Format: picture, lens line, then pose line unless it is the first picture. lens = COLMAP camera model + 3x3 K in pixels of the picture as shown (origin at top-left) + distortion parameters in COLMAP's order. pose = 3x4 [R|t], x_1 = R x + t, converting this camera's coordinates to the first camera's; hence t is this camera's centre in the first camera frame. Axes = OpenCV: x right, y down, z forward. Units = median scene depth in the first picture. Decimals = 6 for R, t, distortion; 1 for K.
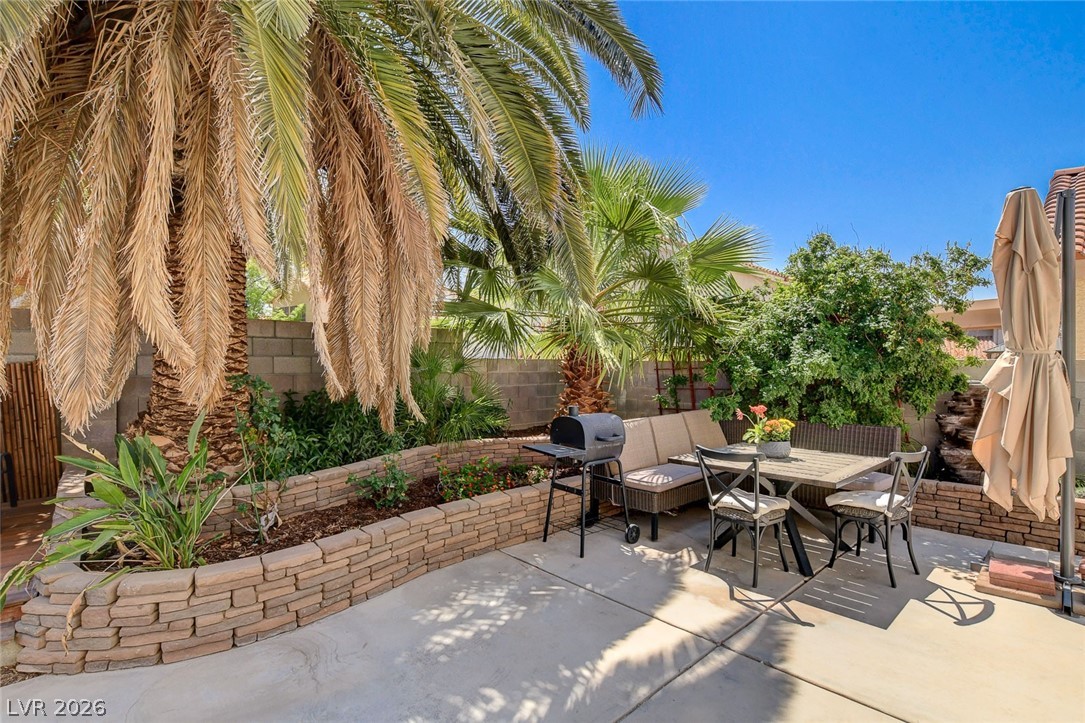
lens RADIAL K [[518.5, 0, 543.0], [0, 518.5, 362.8], [0, 0, 1]] dist [0.003174, -0.002624]
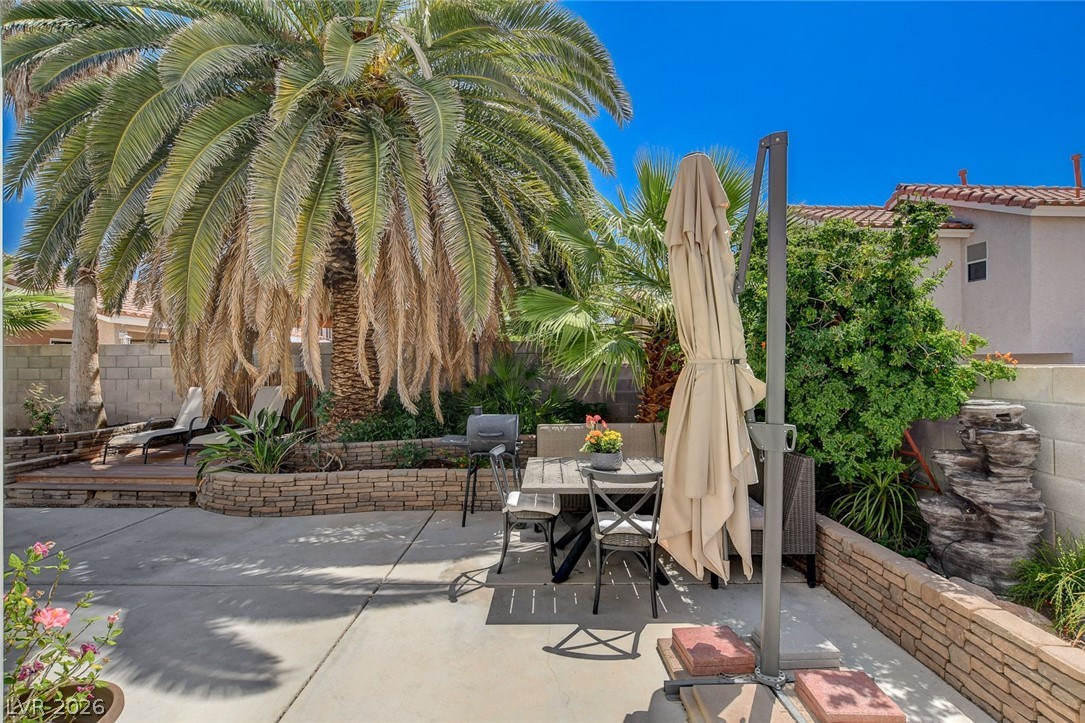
lens RADIAL K [[484.0, 0, 542.7], [0, 484.0, 362.5], [0, 0, 1]] dist [-0.004442, -0.000194]
pose [[0.753454, -0.011762, -0.657396, 1.277468], [-0.003813, 0.999745, -0.022257, 0.001822], [0.657490, 0.019277, 0.753217, 0.300460]]
